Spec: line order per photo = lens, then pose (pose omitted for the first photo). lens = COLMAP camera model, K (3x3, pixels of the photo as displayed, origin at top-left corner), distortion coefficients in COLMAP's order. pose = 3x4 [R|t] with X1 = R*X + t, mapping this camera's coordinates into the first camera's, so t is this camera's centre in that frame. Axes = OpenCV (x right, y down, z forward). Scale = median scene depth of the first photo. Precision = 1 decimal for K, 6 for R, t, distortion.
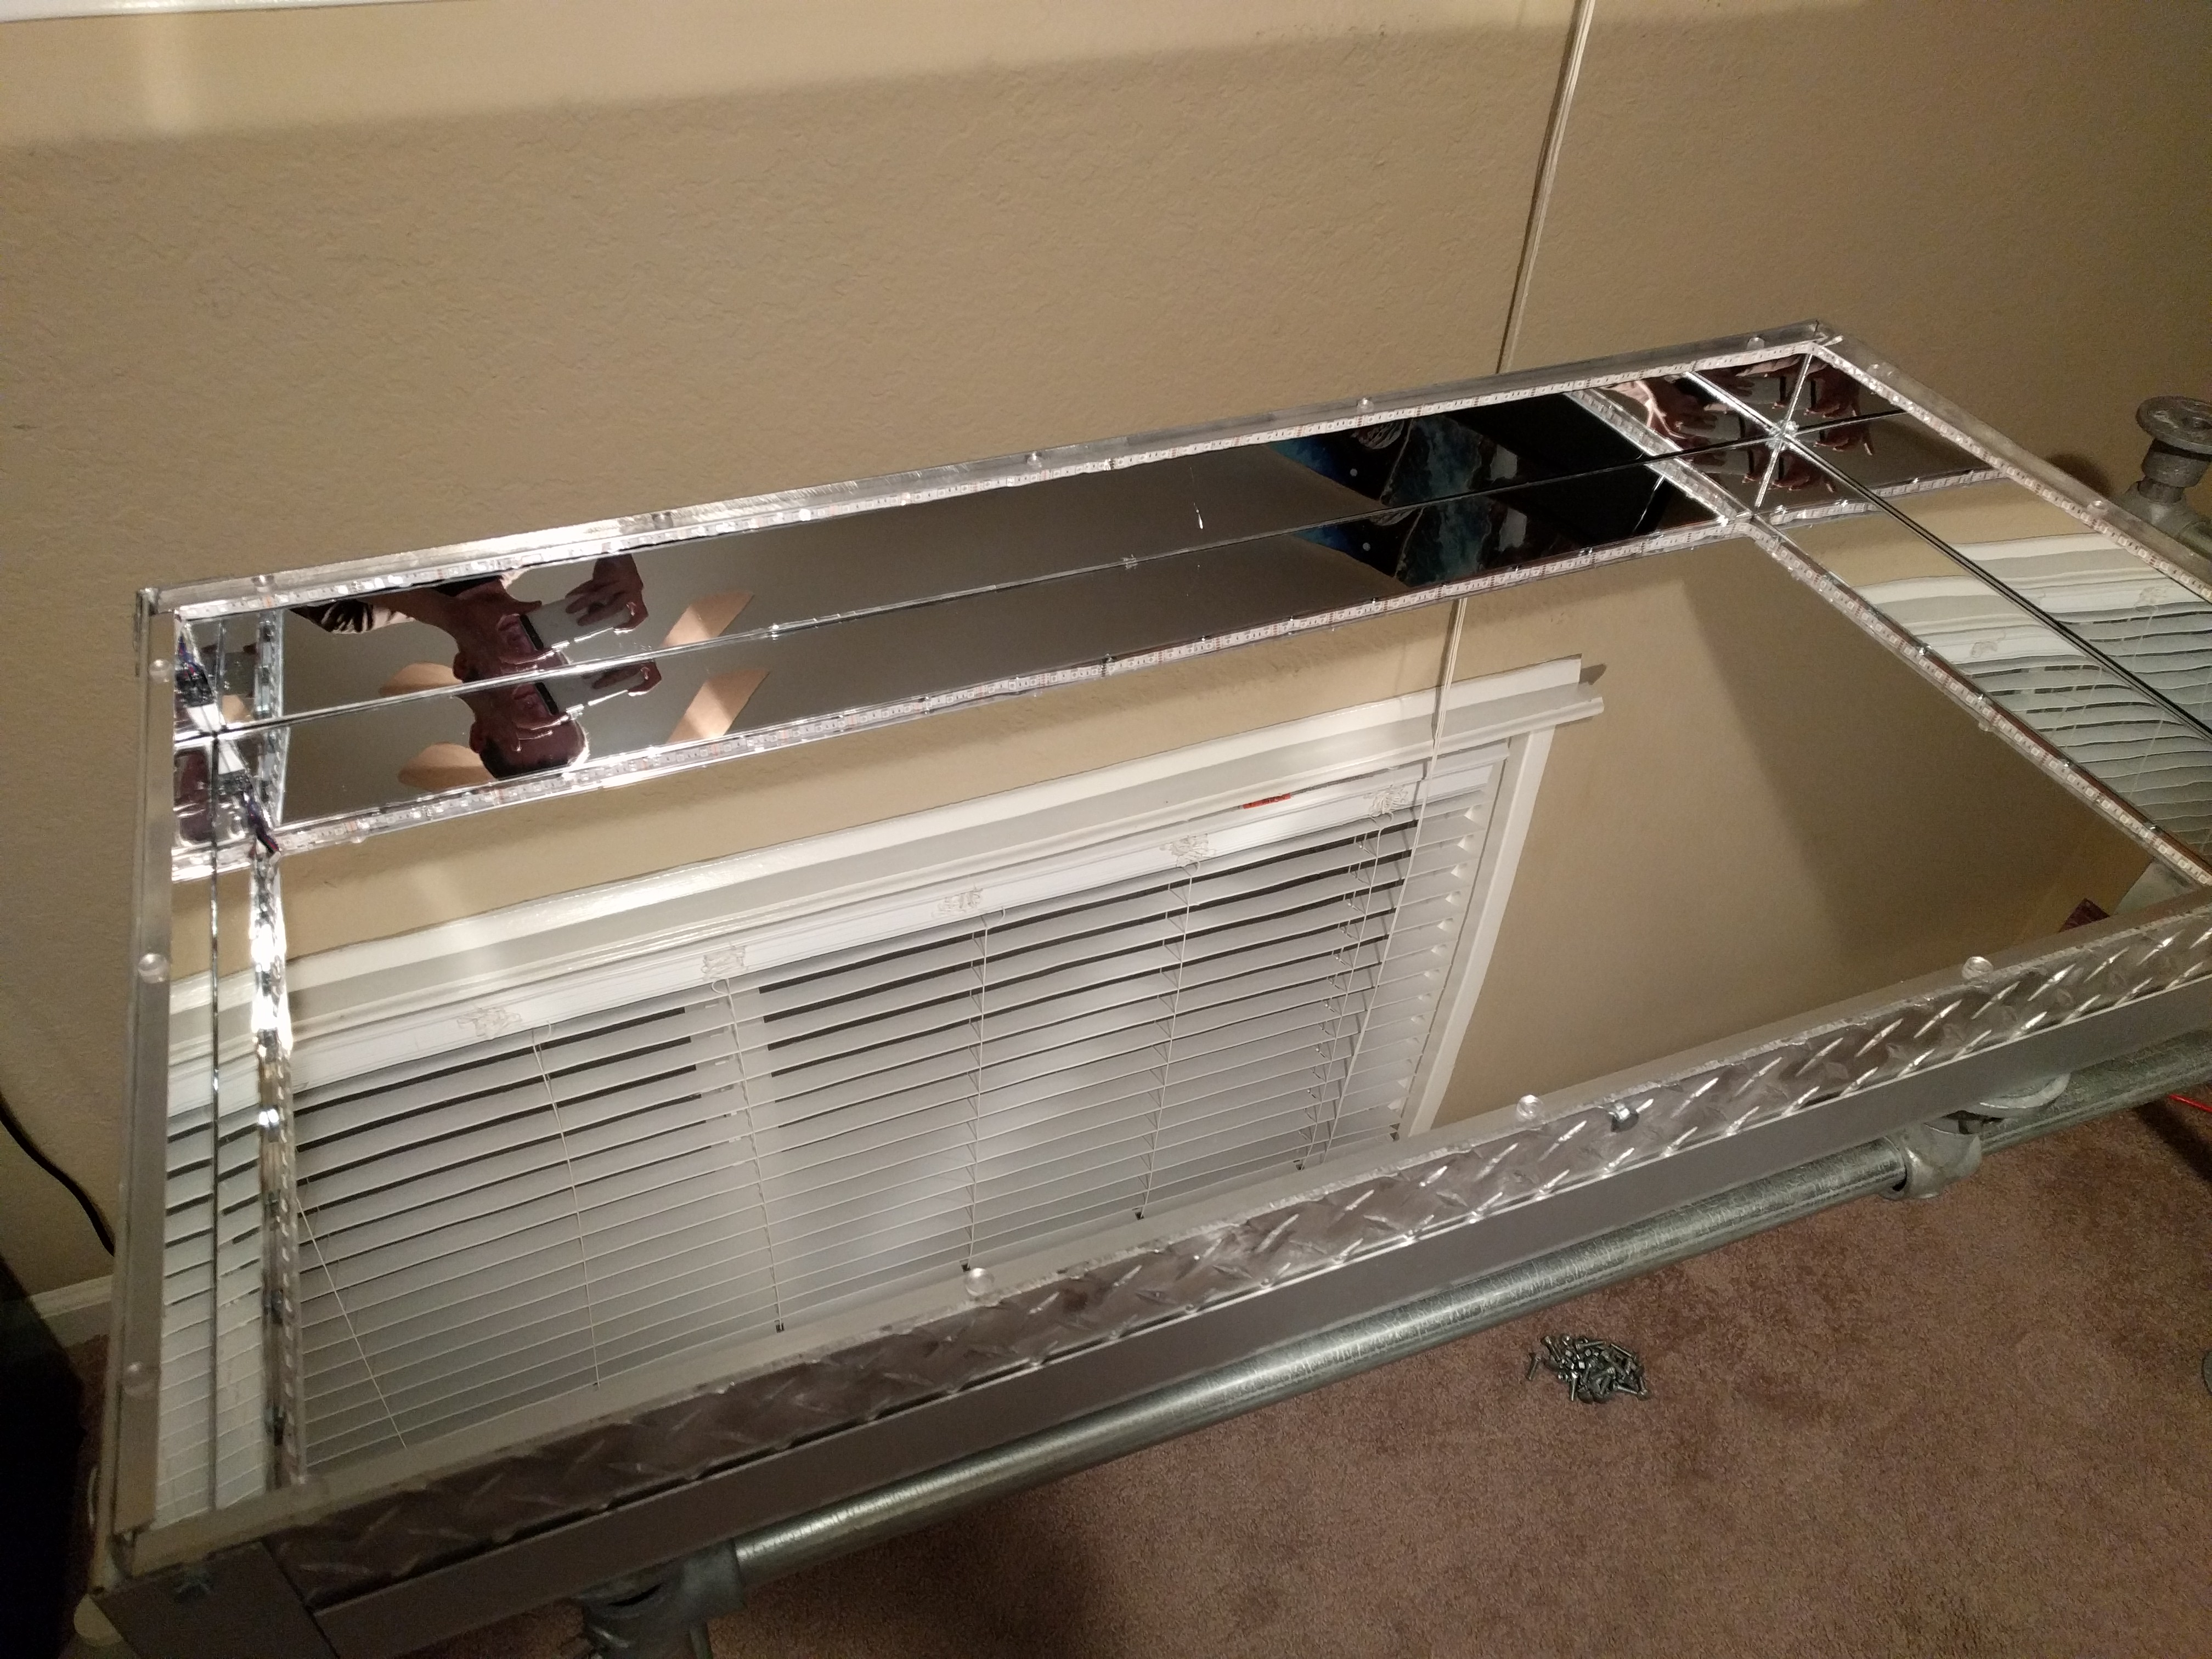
lens RADIAL K [[1628.9, 0, 1106.0], [0, 1628.9, 829.5], [0, 0, 1]] dist [-0.003207, 0.011366]
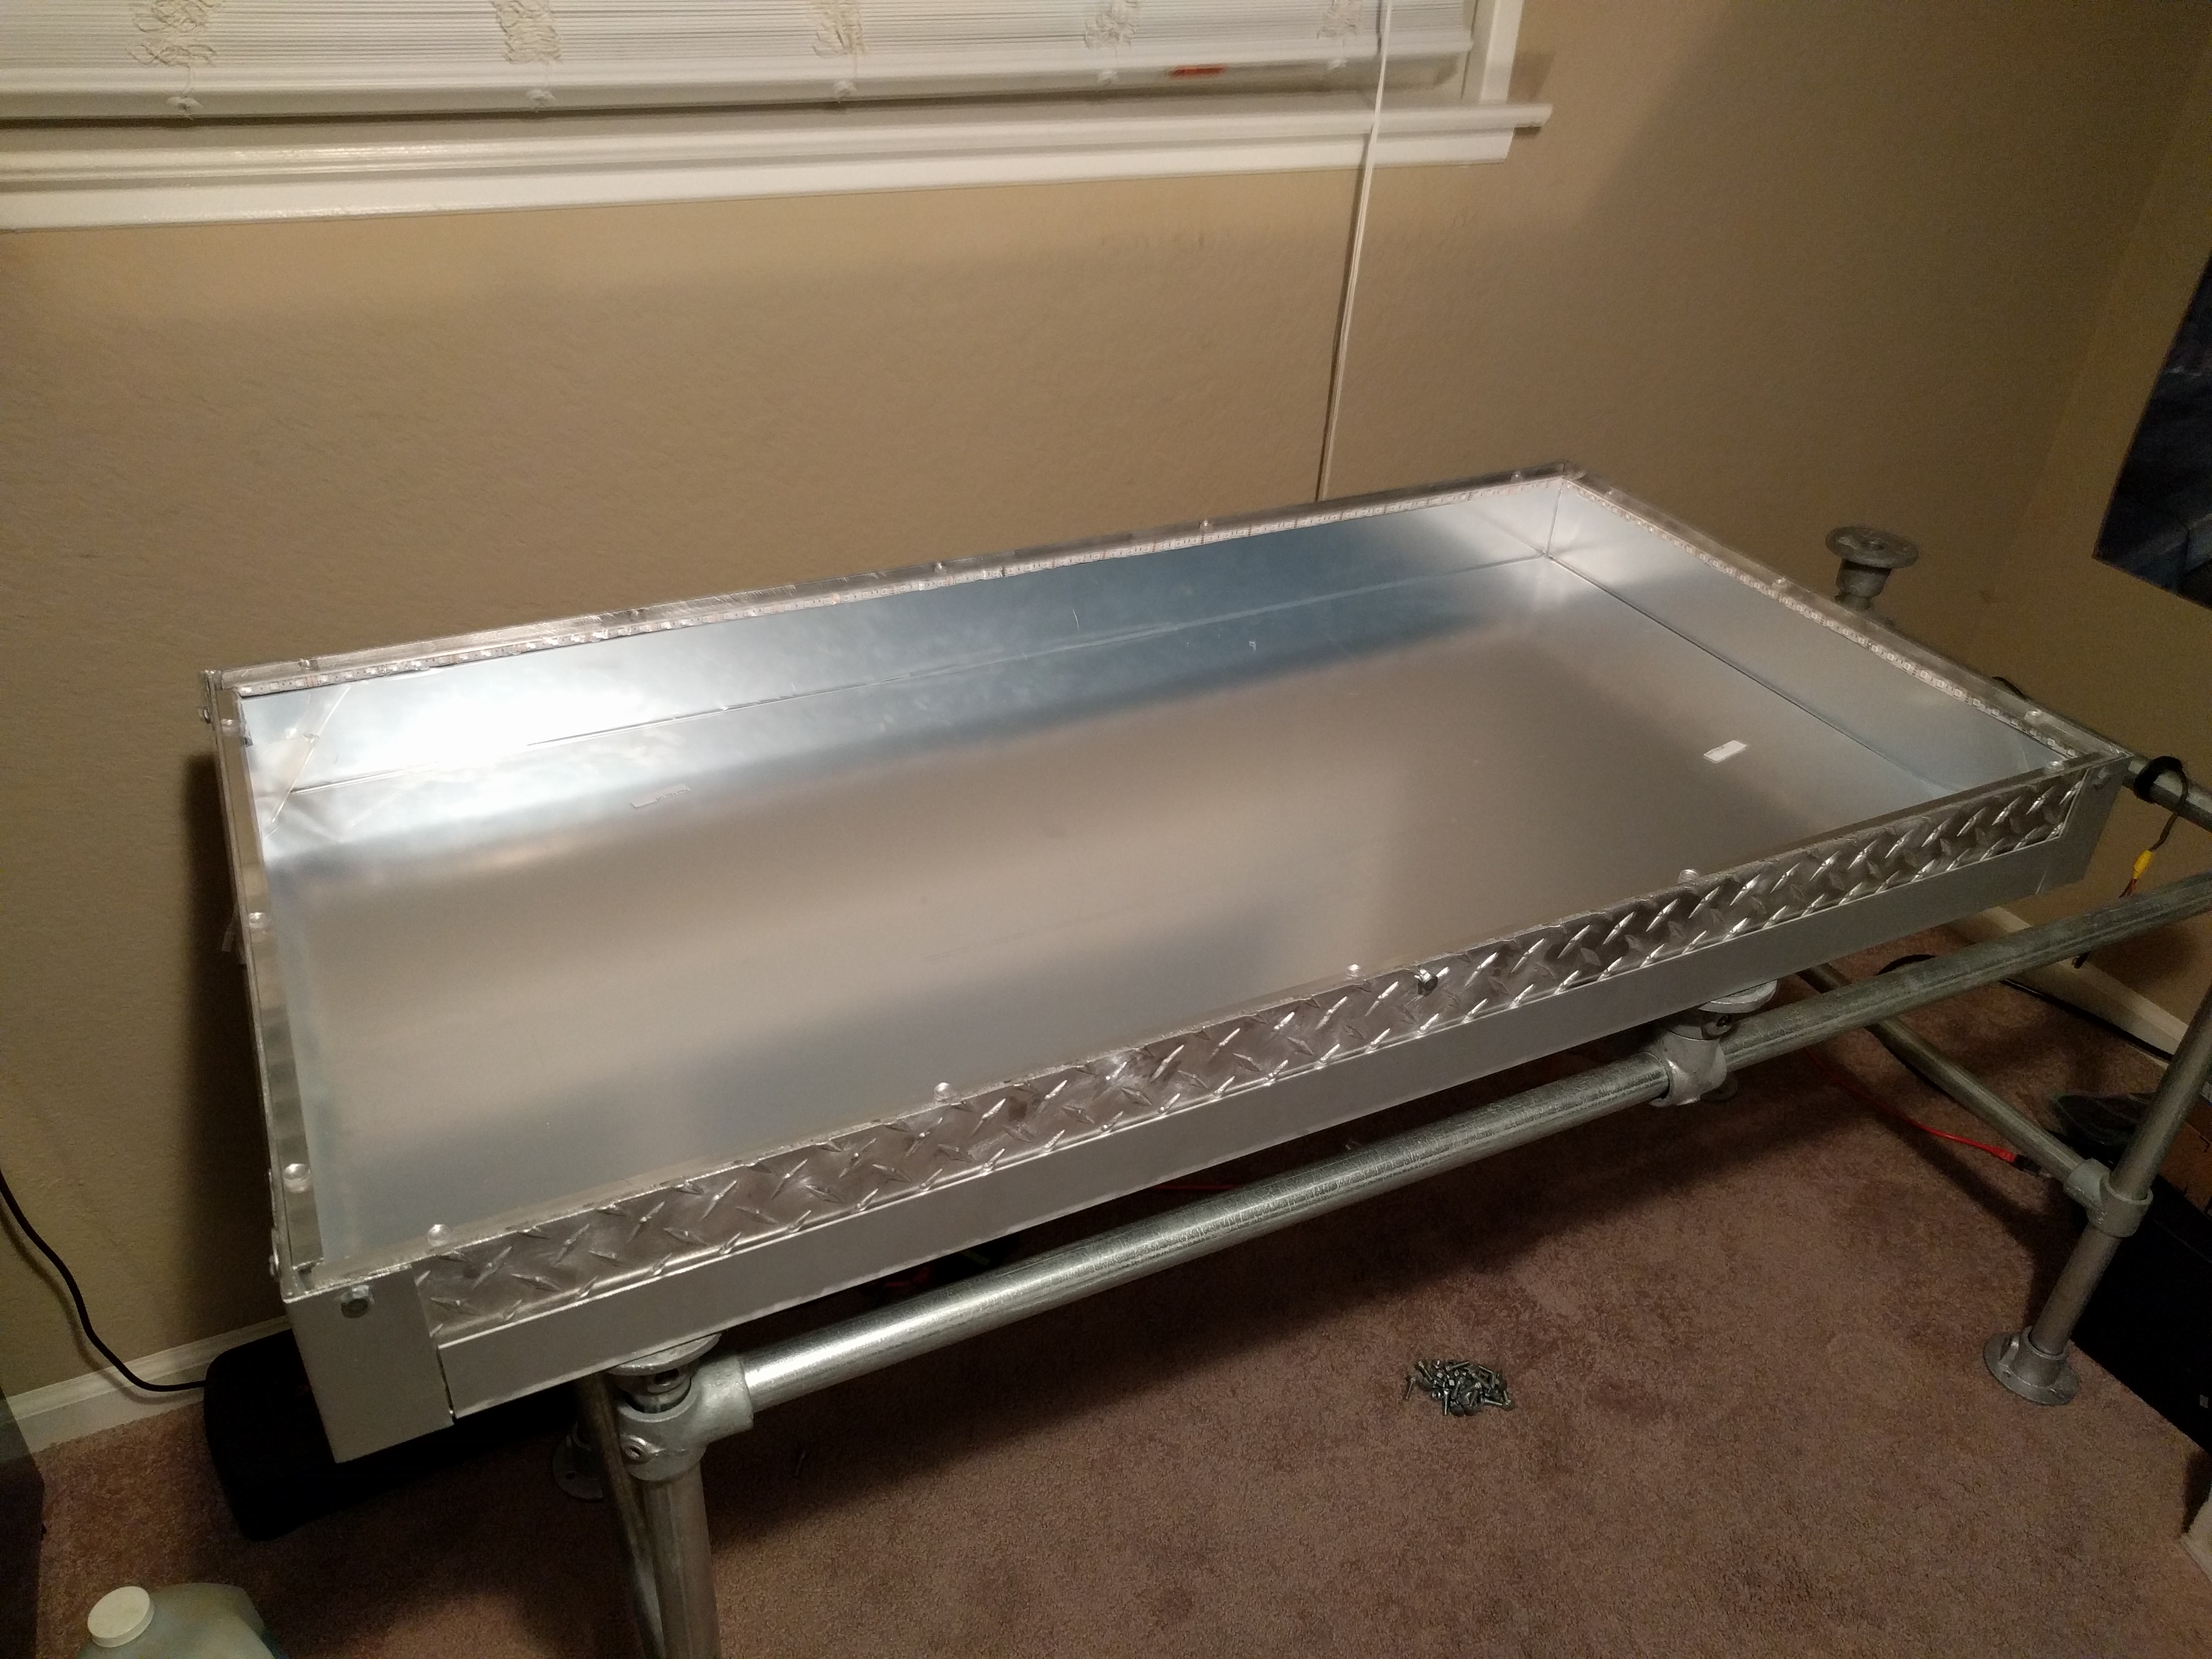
lens RADIAL K [[1628.4, 0, 1109.0], [0, 1628.4, 848.4], [0, 0, 1]] dist [-0.005985, 0.004886]
pose [[0.995898, -0.038330, 0.081969, -0.019508], [0.049388, 0.989277, -0.137448, 0.118337], [-0.075822, 0.140933, 0.987111, -0.141076]]
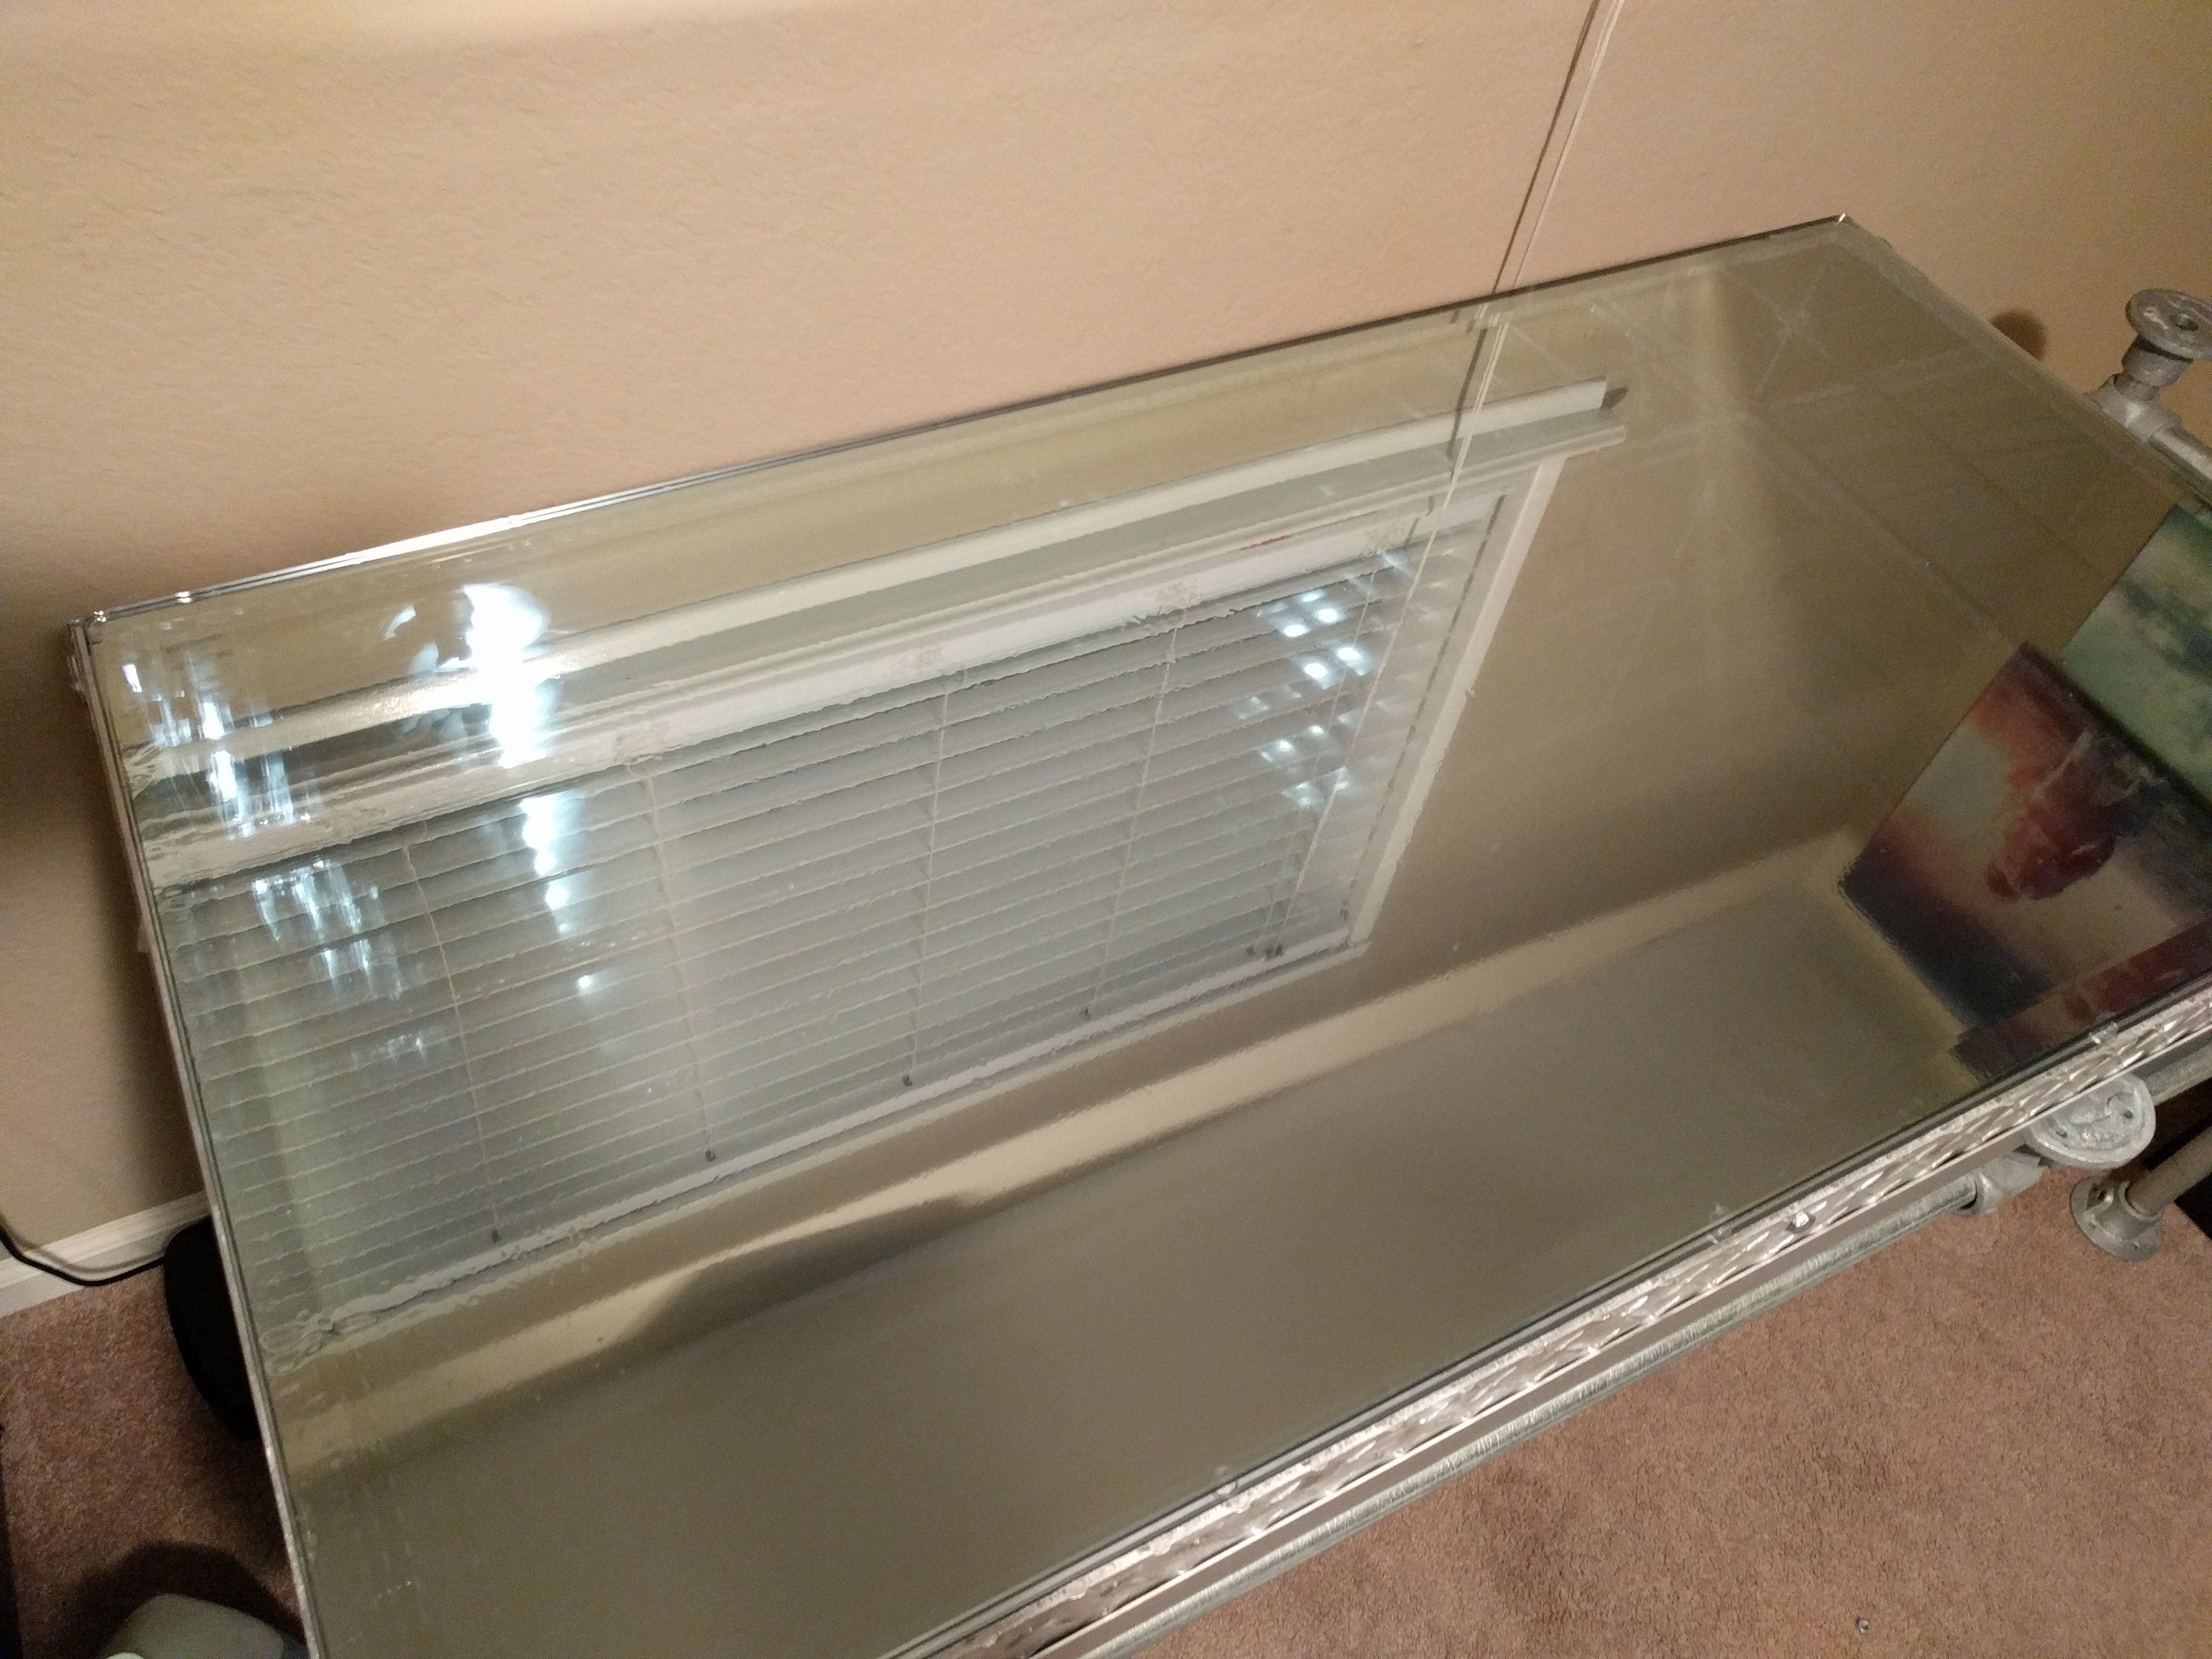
lens RADIAL K [[1628.9, 0, 1106.0], [0, 1628.9, 829.5], [0, 0, 1]] dist [-0.003207, 0.011366]
pose [[0.991378, -0.031546, 0.127180, -0.113050], [0.008292, 0.983746, 0.179374, -0.131436], [-0.130772, -0.176773, 0.975526, 0.070522]]
